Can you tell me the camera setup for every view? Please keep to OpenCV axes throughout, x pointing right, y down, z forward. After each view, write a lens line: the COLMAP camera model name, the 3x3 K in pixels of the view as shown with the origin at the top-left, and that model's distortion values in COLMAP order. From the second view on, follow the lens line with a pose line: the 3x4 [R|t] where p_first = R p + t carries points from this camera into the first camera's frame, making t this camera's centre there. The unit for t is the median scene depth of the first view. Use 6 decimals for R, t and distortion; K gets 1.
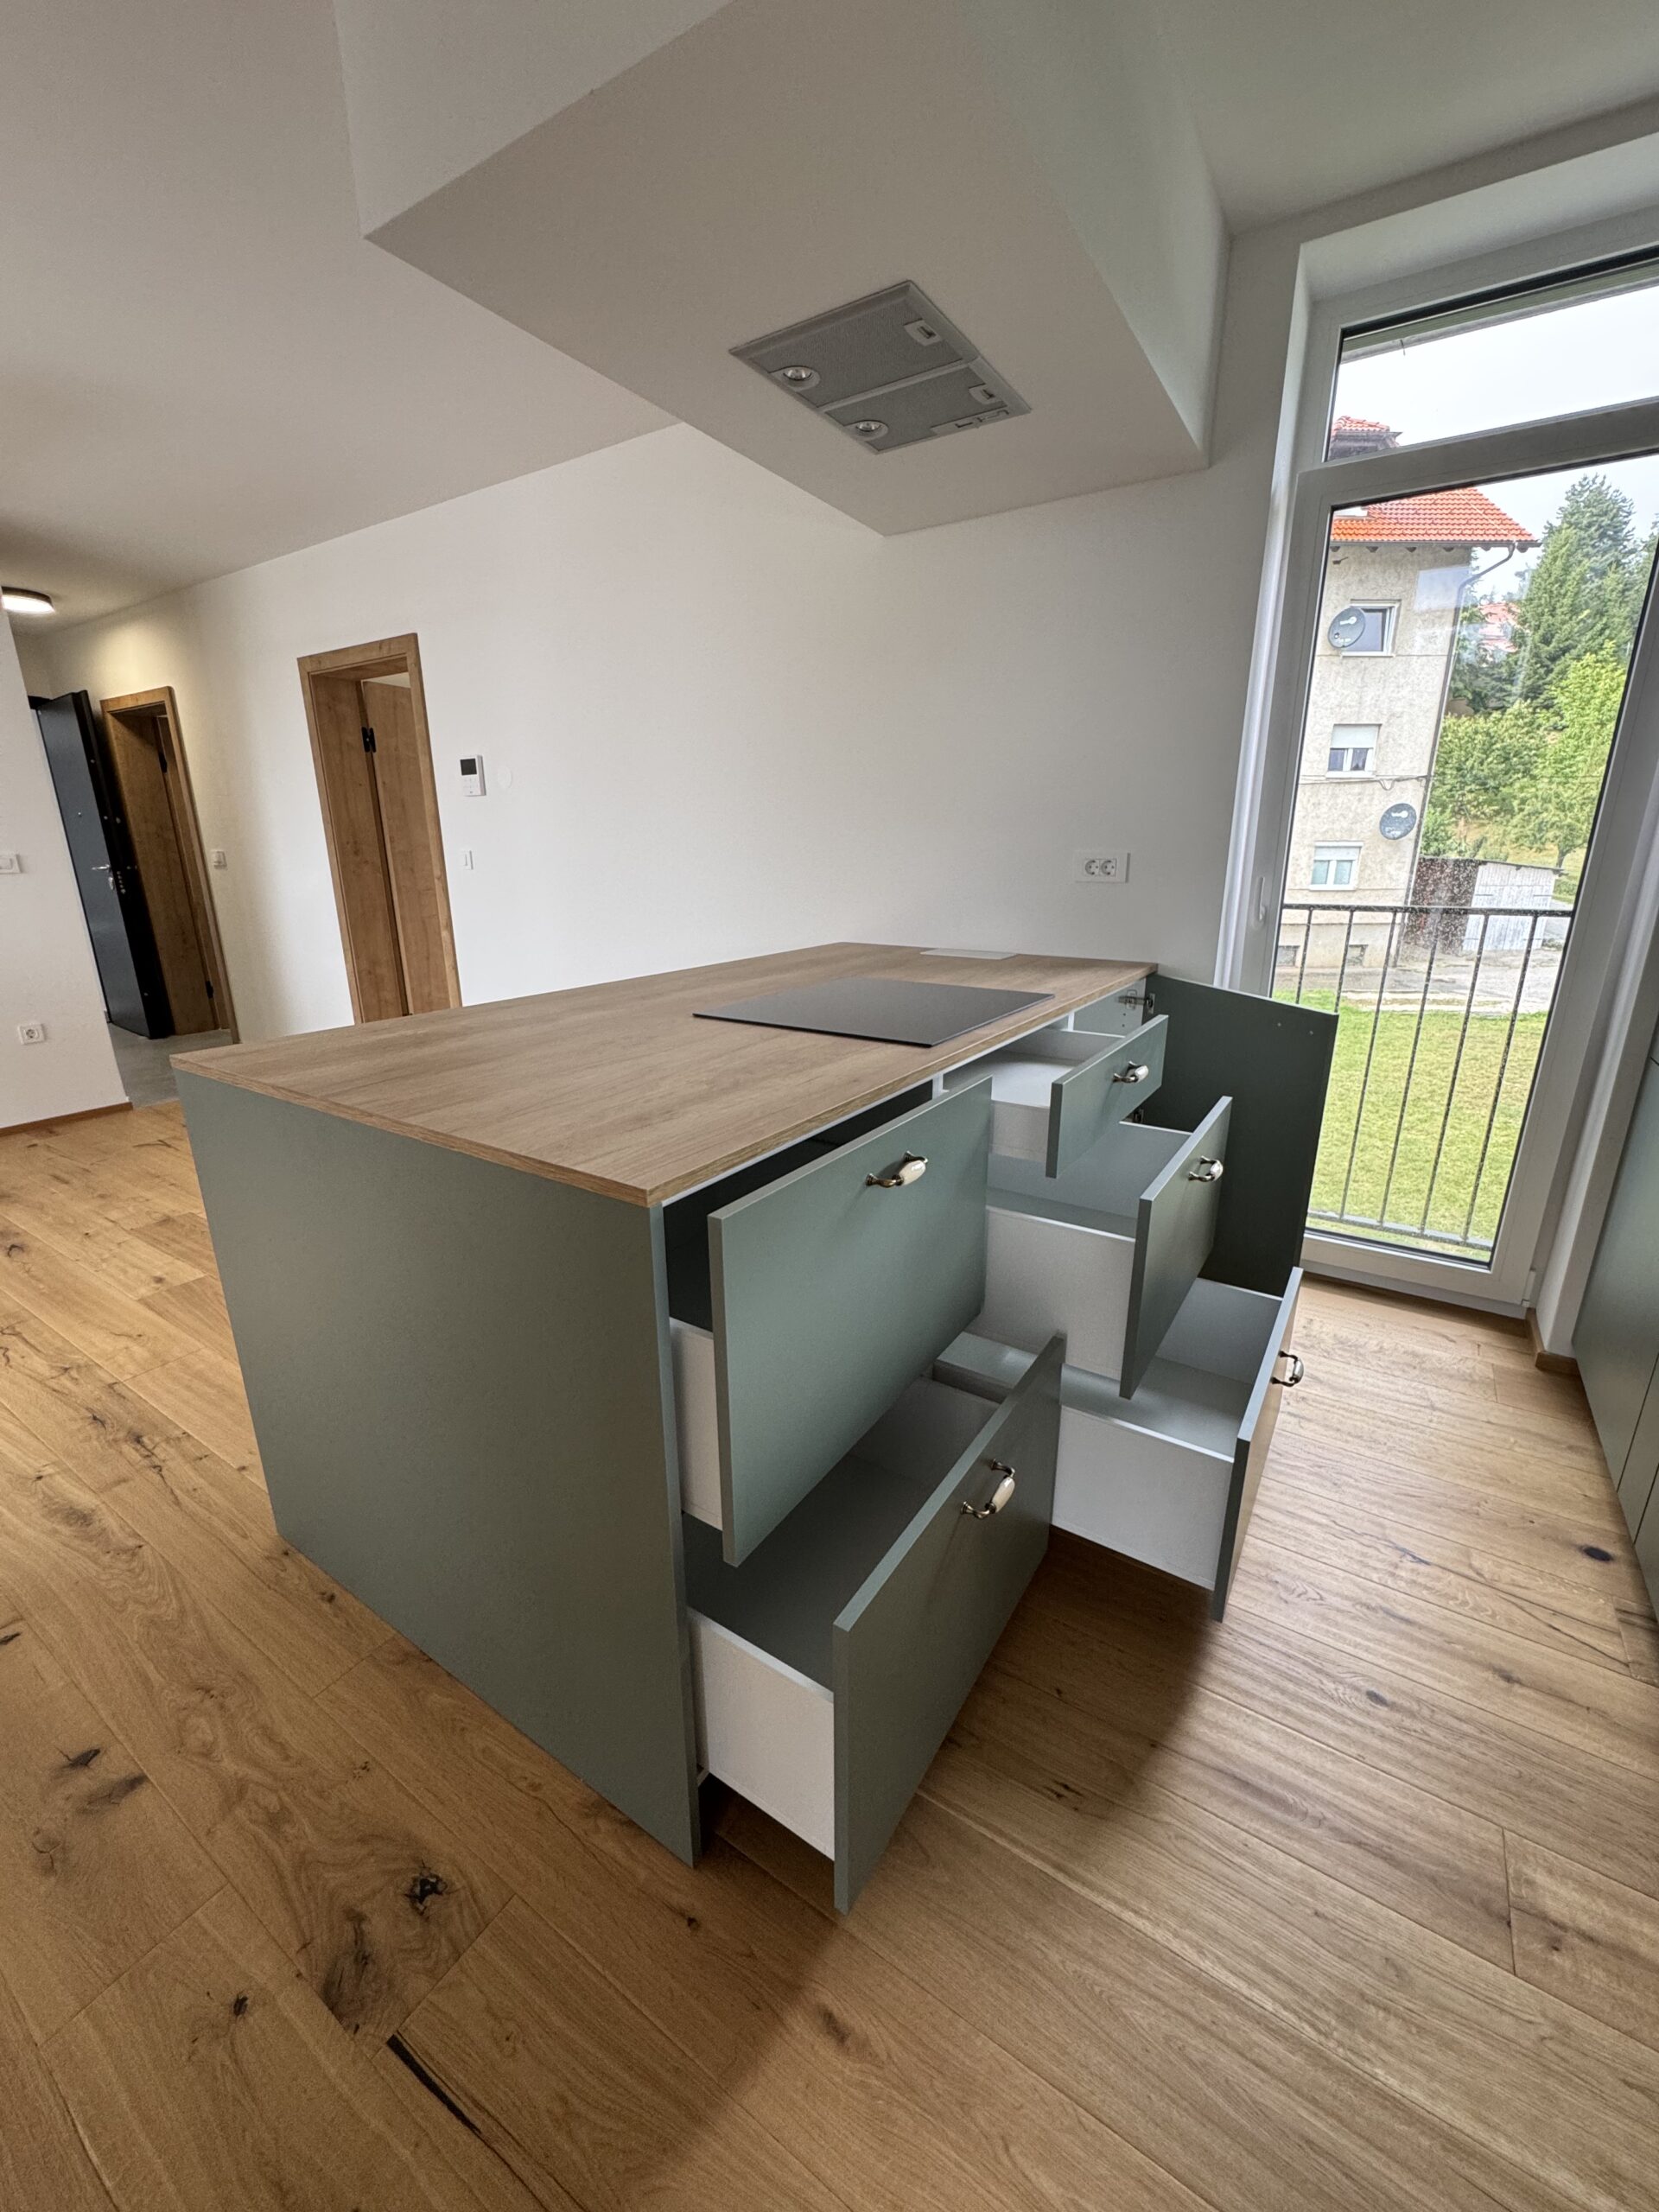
lens RADIAL K [[882.7, 0, 829.5], [0, 882.7, 1106.0], [0, 0, 1]] dist [-0.000953, -0.000087]
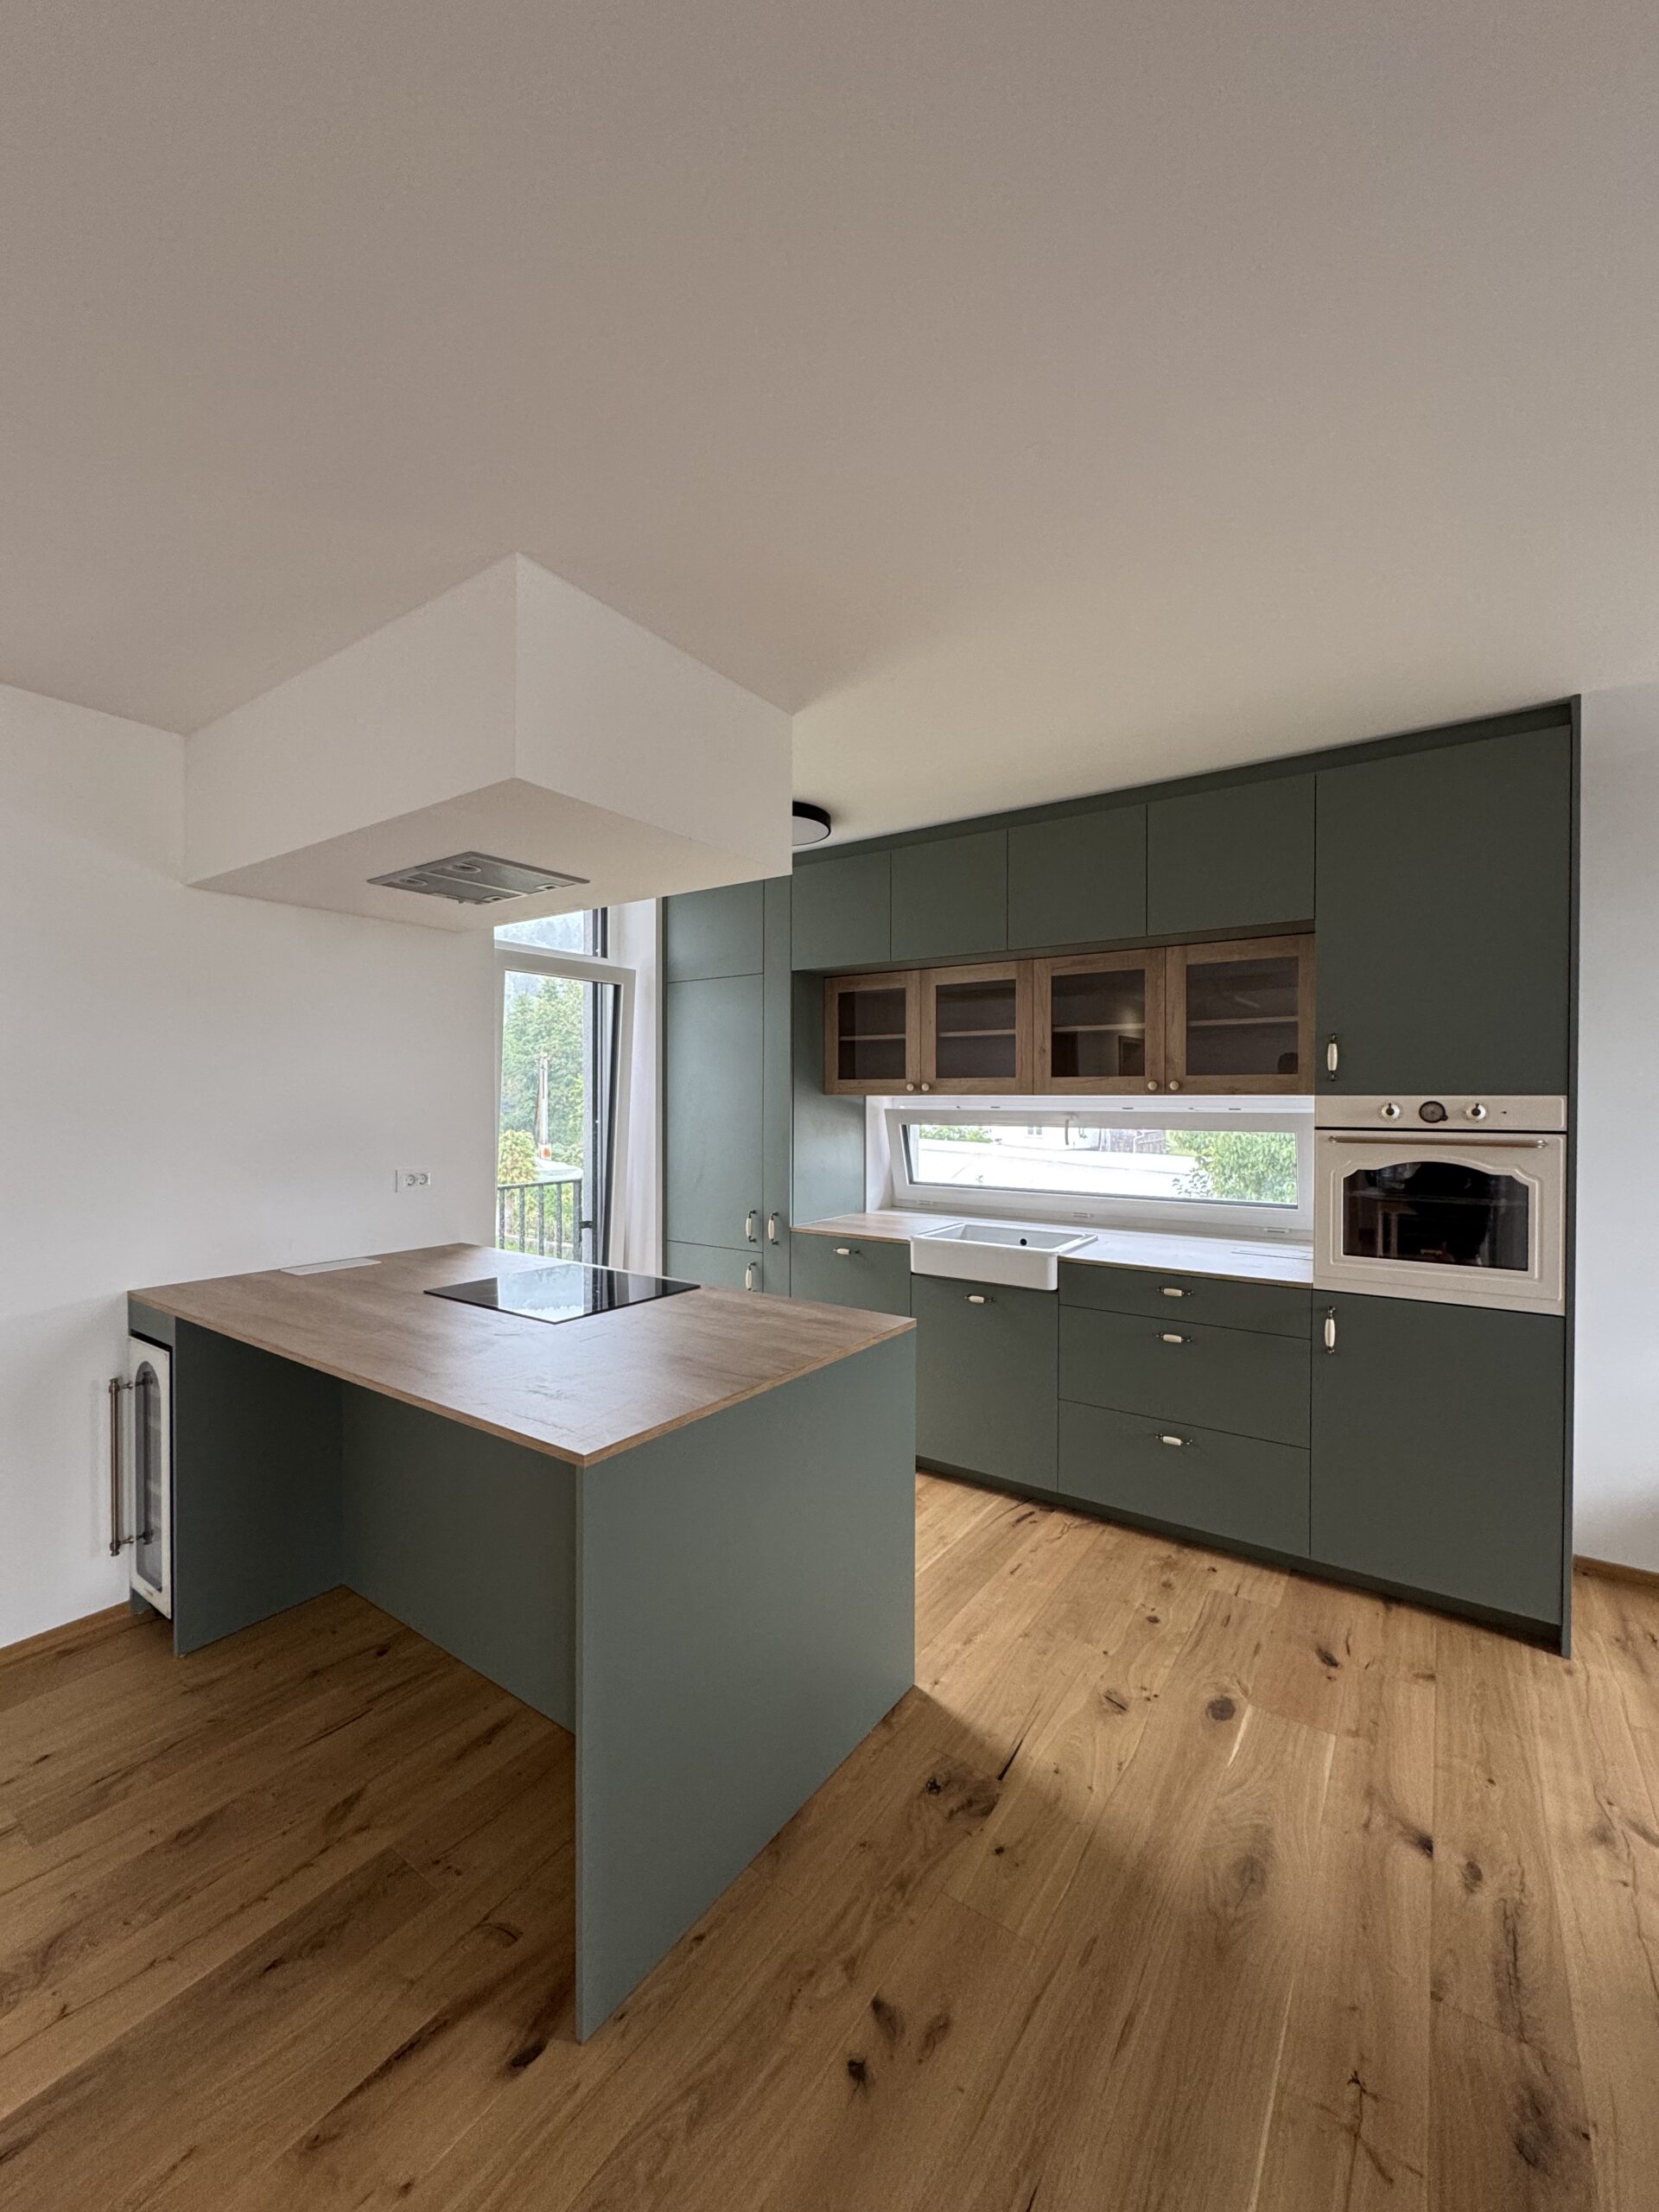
lens RADIAL K [[872.0, 0, 829.5], [0, 872.0, 1106.0], [0, 0, 1]] dist [-0.003977, 0.000301]
pose [[0.033358, -0.001699, 0.999442, -1.499206], [0.282074, 0.959361, -0.007784, -0.302469], [-0.958813, 0.282176, 0.032482, 0.527790]]
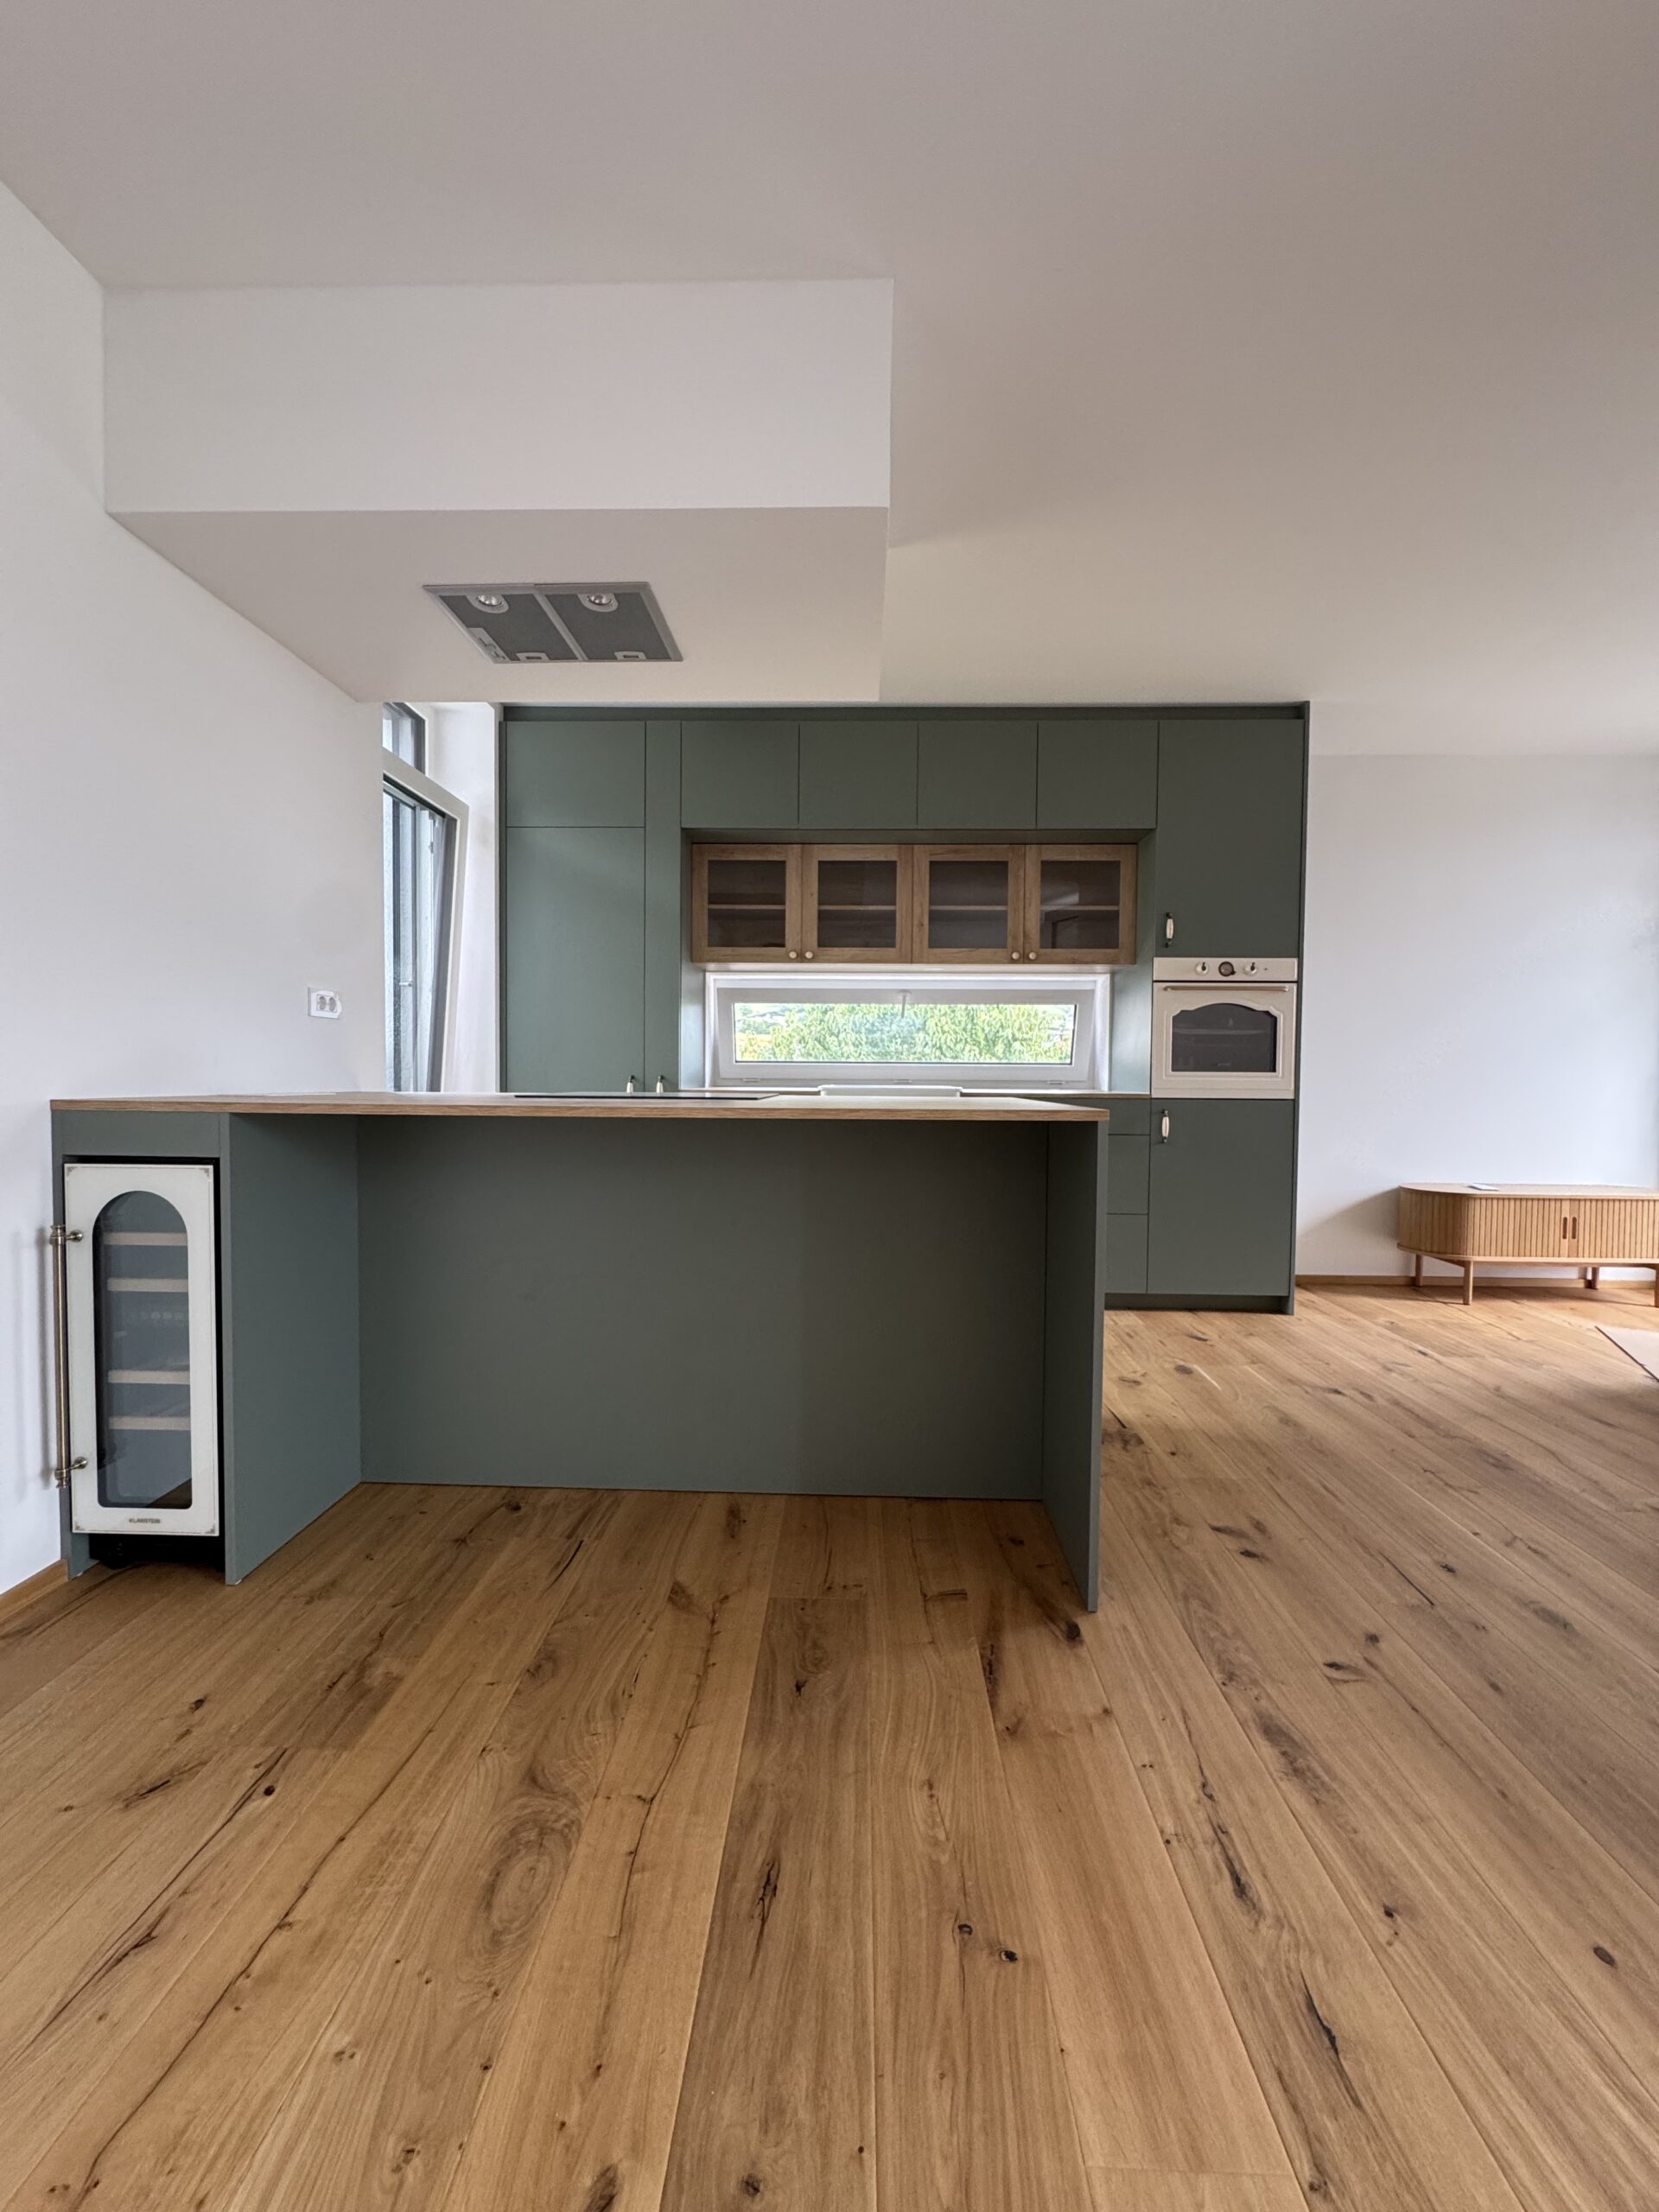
lens RADIAL K [[872.0, 0, 829.5], [0, 872.0, 1106.0], [0, 0, 1]] dist [-0.003977, 0.000301]
pose [[-0.511462, -0.028788, 0.858824, -1.348884], [0.238894, 0.955276, 0.174291, -0.304140], [-0.825431, 0.294311, -0.481710, 1.619164]]
